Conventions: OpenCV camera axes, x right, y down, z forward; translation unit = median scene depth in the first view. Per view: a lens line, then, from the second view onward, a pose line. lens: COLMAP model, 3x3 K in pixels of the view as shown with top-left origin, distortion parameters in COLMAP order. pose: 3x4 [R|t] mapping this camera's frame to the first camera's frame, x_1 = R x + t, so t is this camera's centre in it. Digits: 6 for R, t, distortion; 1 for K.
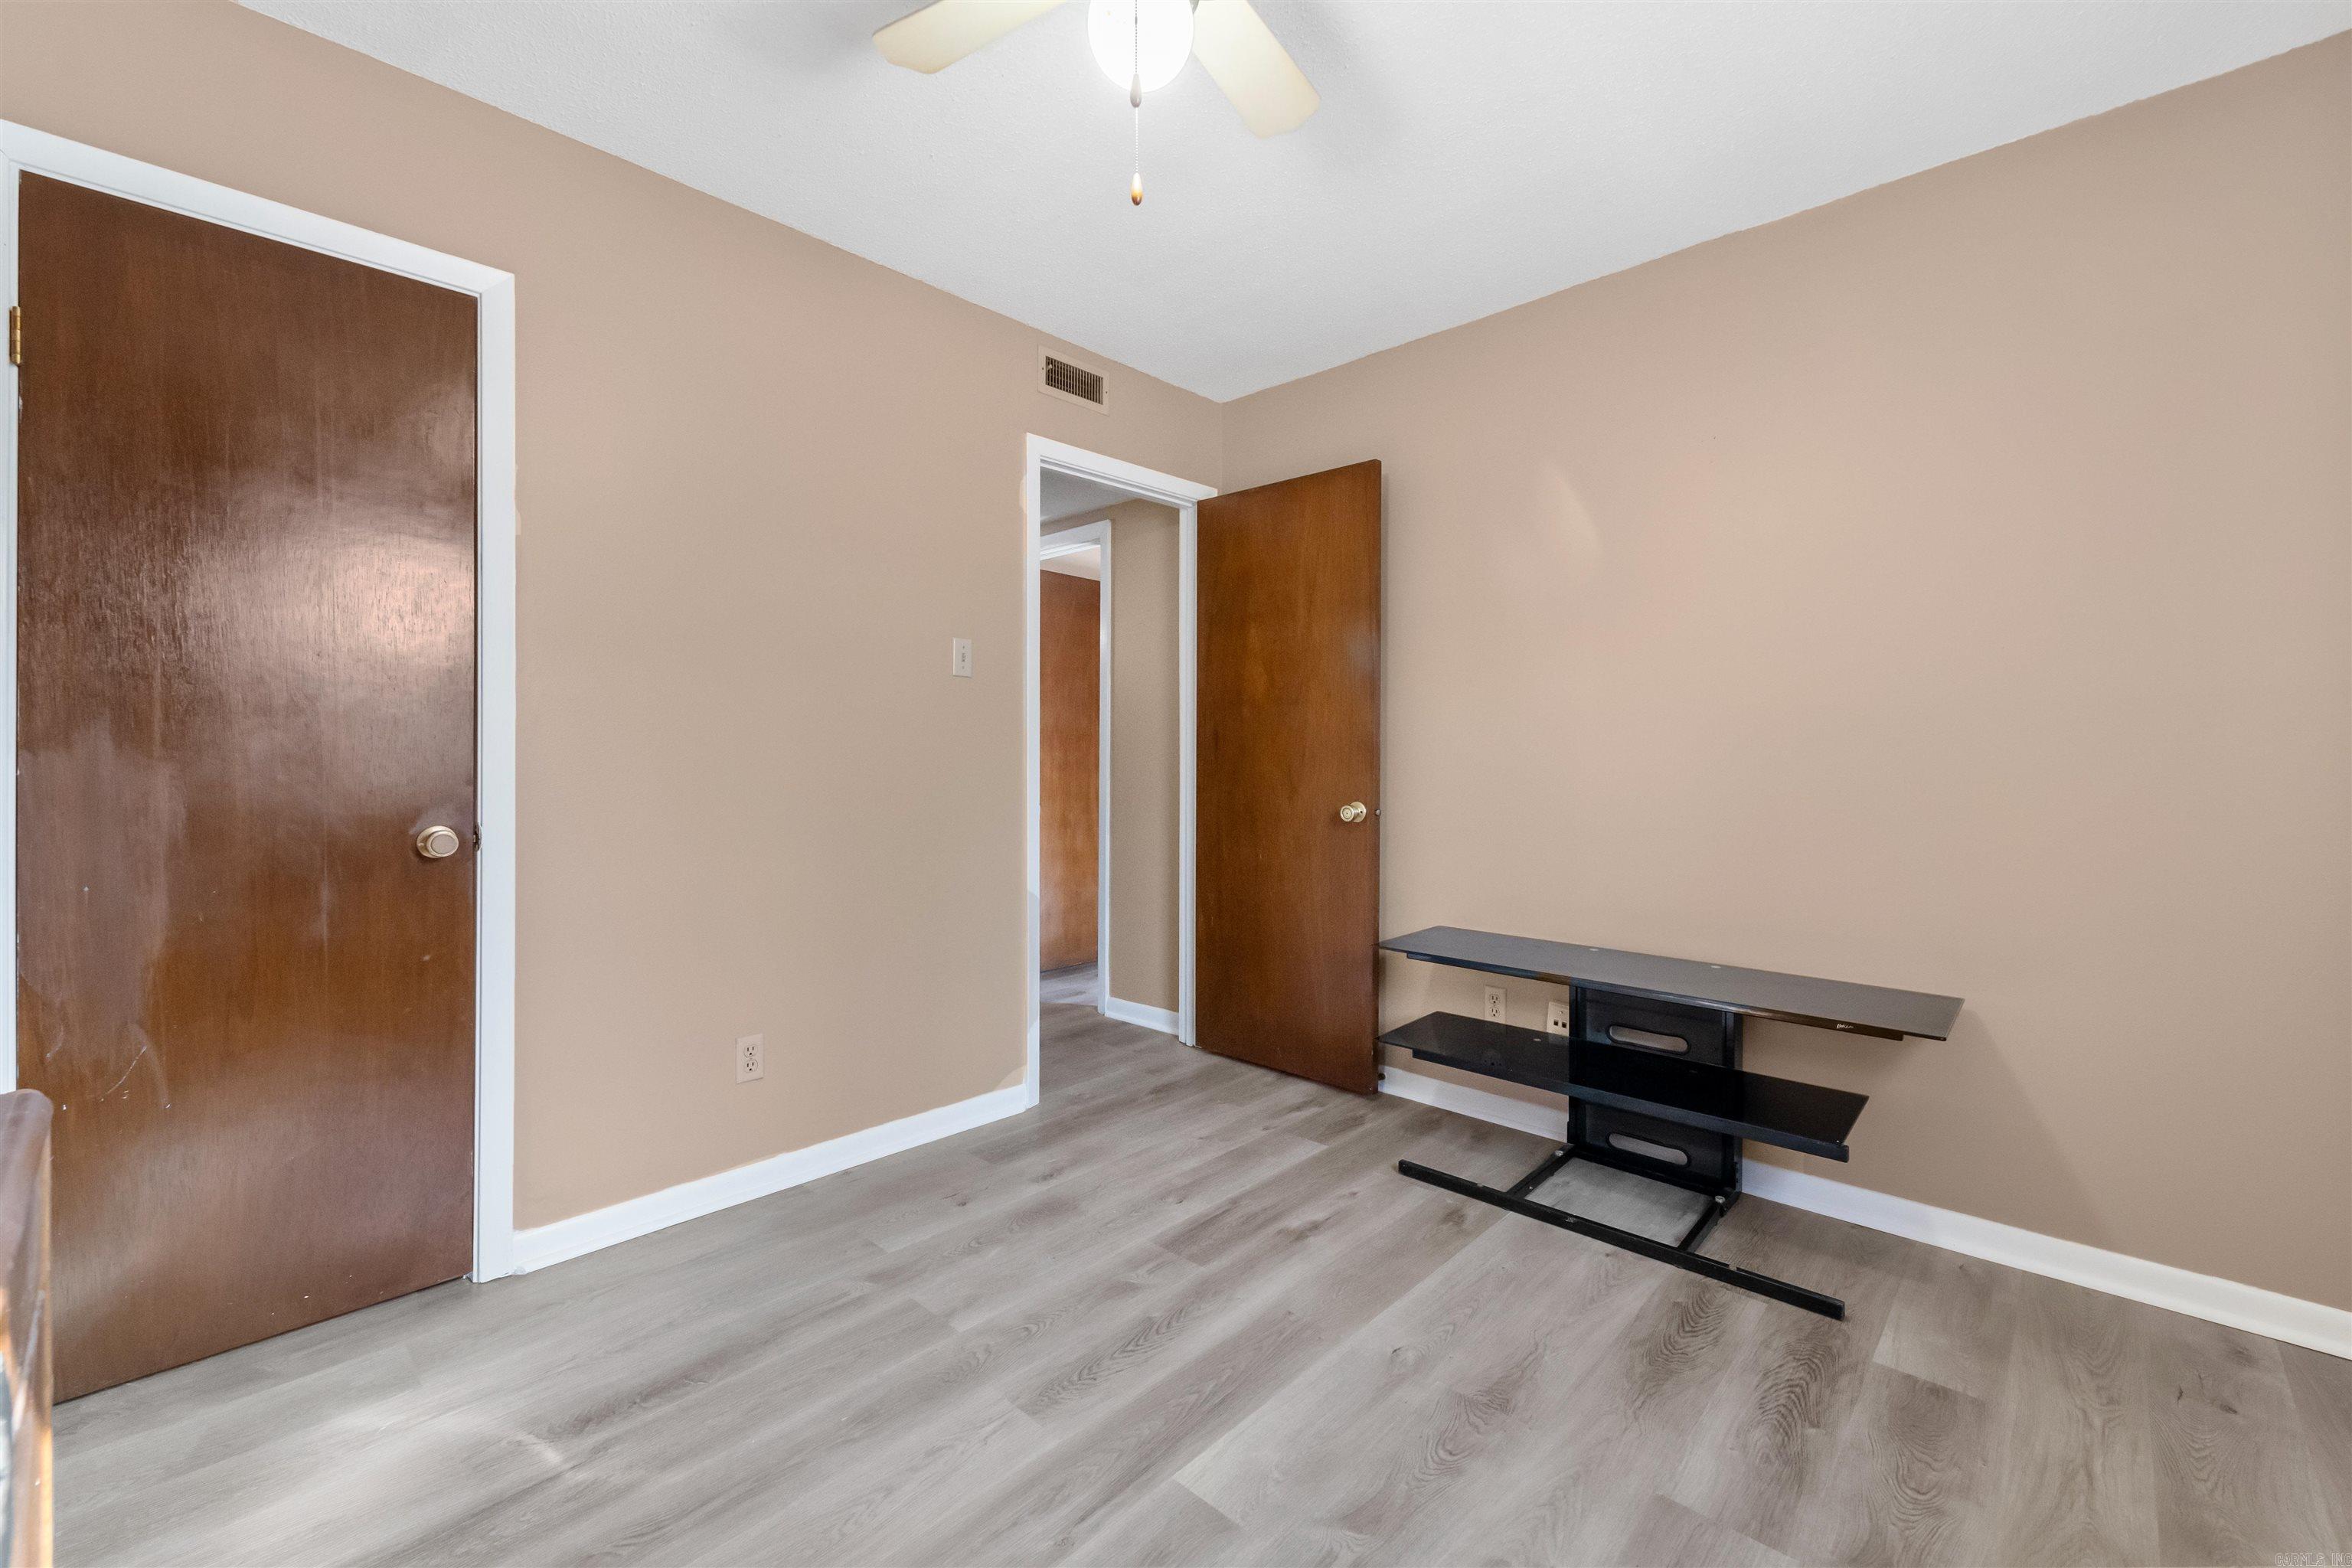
lens RADIAL K [[989.4, 0, 1133.1], [0, 989.4, 767.0], [0, 0, 1]] dist [0.007821, -0.000110]
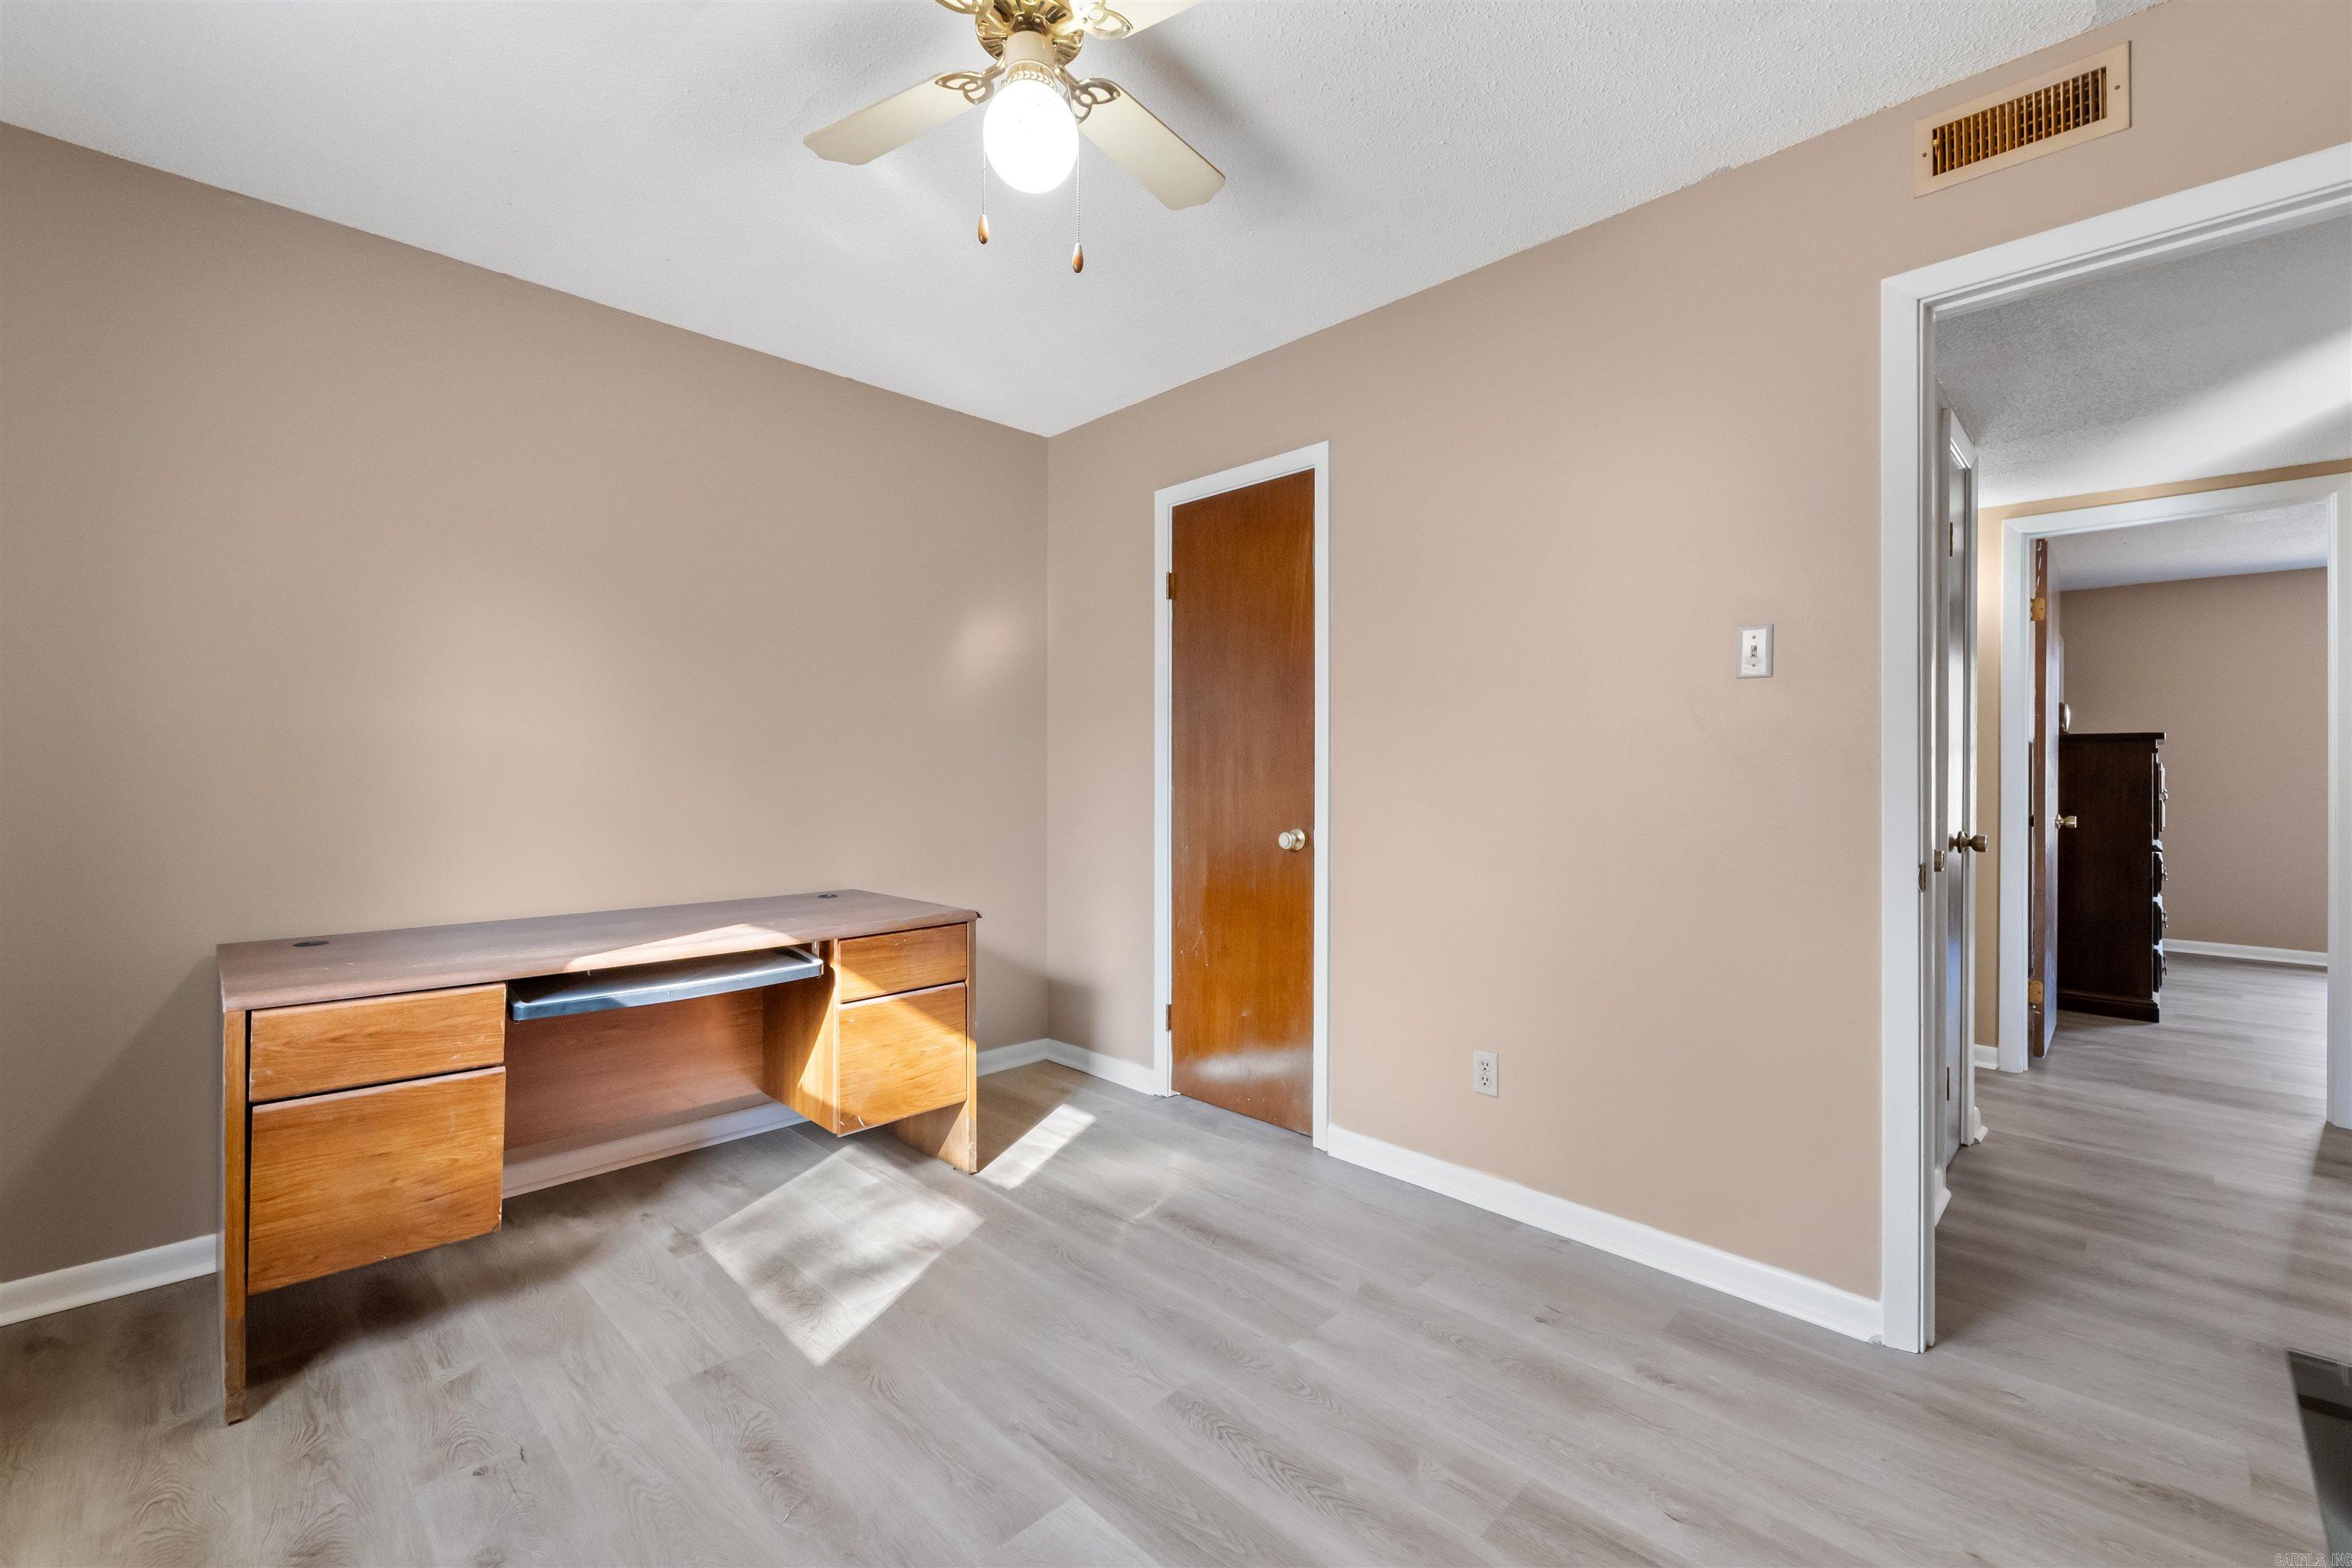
lens RADIAL K [[958.0, 0, 1173.3], [0, 958.0, 779.0], [0, 0, 1]] dist [0.006867, -0.003872]
pose [[-0.006547, -0.001079, -0.999978, 0.892024], [-0.013460, 0.999909, -0.000991, -0.014687], [0.999888, 0.013453, -0.006561, 0.959835]]
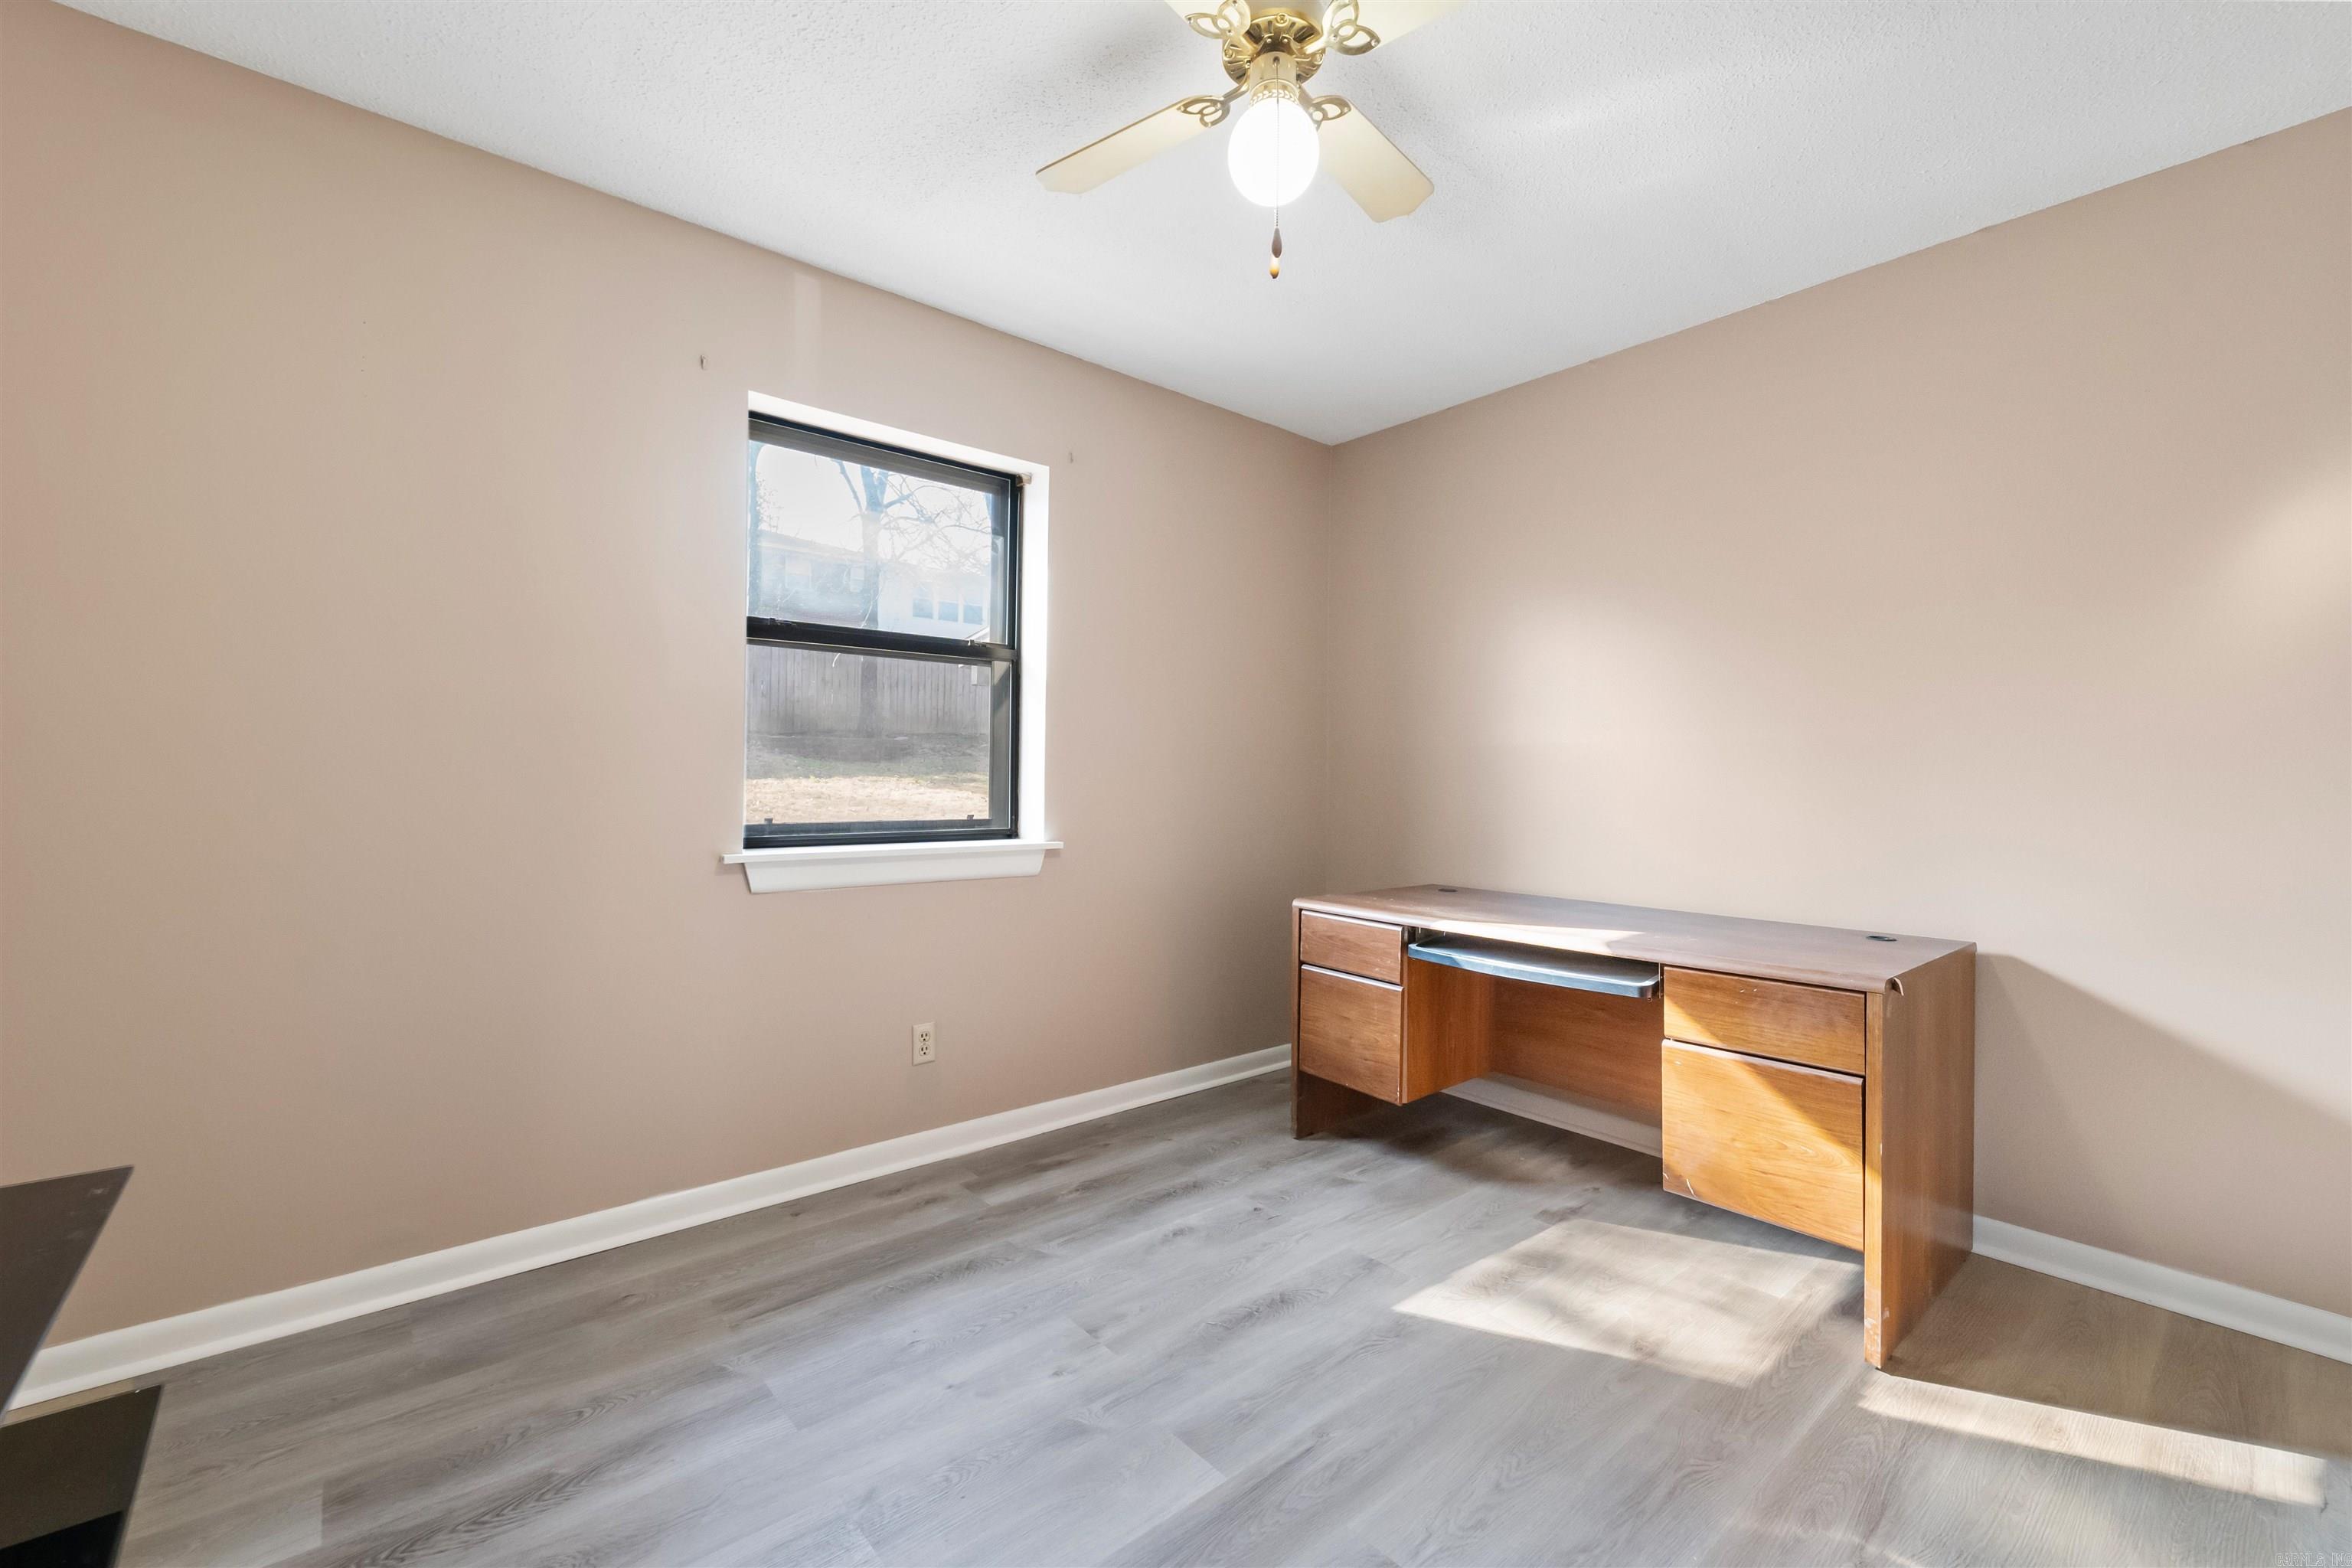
lens RADIAL K [[958.0, 0, 1173.3], [0, 958.0, 779.0], [0, 0, 1]] dist [0.006867, -0.003872]
pose [[-0.997383, -0.013324, 0.071055, 0.030389], [-0.012046, 0.999758, 0.018391, -0.028491], [-0.071283, 0.017487, -0.997303, 1.741643]]
